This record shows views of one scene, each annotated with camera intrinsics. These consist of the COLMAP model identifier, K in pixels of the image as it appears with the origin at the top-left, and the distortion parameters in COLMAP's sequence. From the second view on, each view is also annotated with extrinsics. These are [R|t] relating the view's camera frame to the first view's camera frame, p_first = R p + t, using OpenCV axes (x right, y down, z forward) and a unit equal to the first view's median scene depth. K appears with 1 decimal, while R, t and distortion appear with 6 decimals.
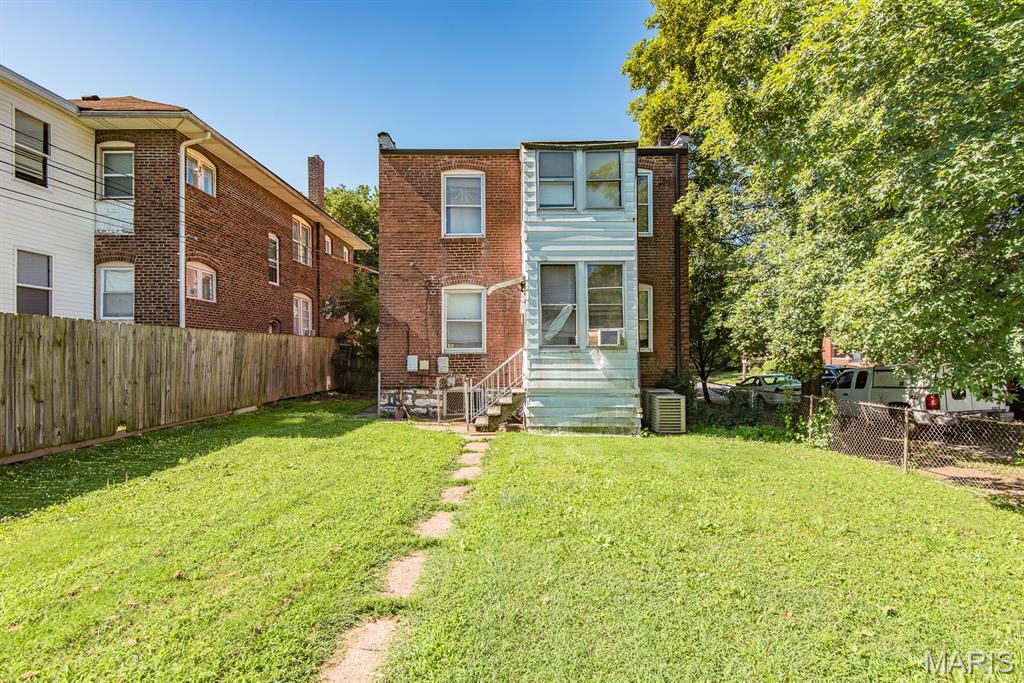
lens RADIAL K [[536.8, 0, 510.8], [0, 536.8, 352.7], [0, 0, 1]] dist [0.006660, -0.000173]
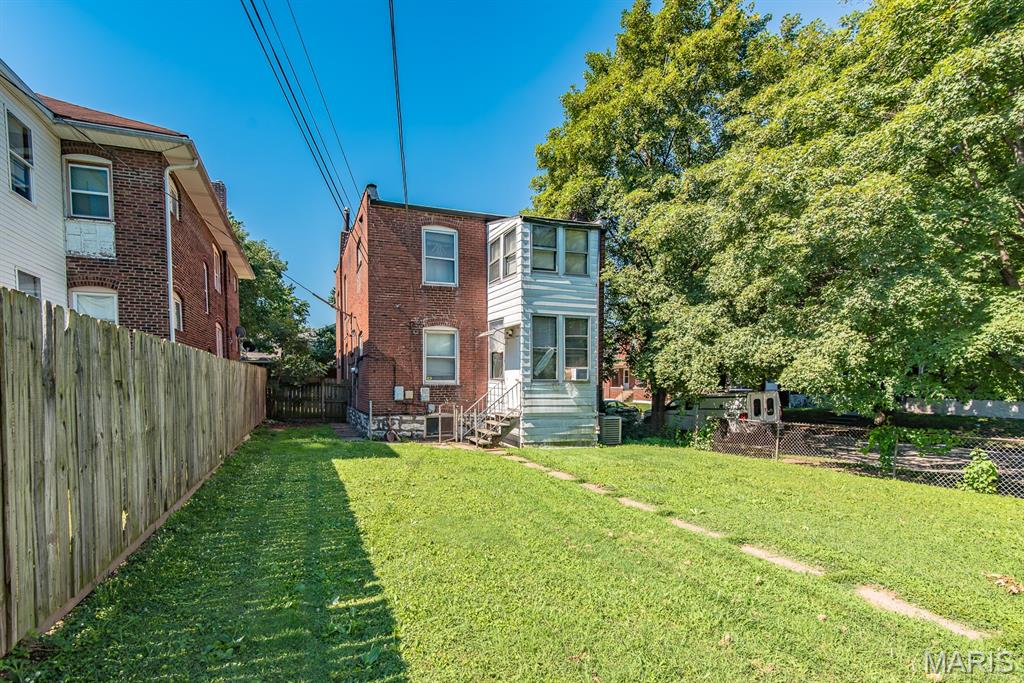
lens RADIAL K [[492.0, 0, 459.0], [0, 492.0, 413.0], [0, 0, 1]] dist [0.004717, -0.001341]
pose [[0.942611, -0.016019, 0.333510, -0.420920], [-0.006704, 0.997739, 0.066869, -0.009721], [-0.333827, -0.065267, 0.940372, -0.042496]]
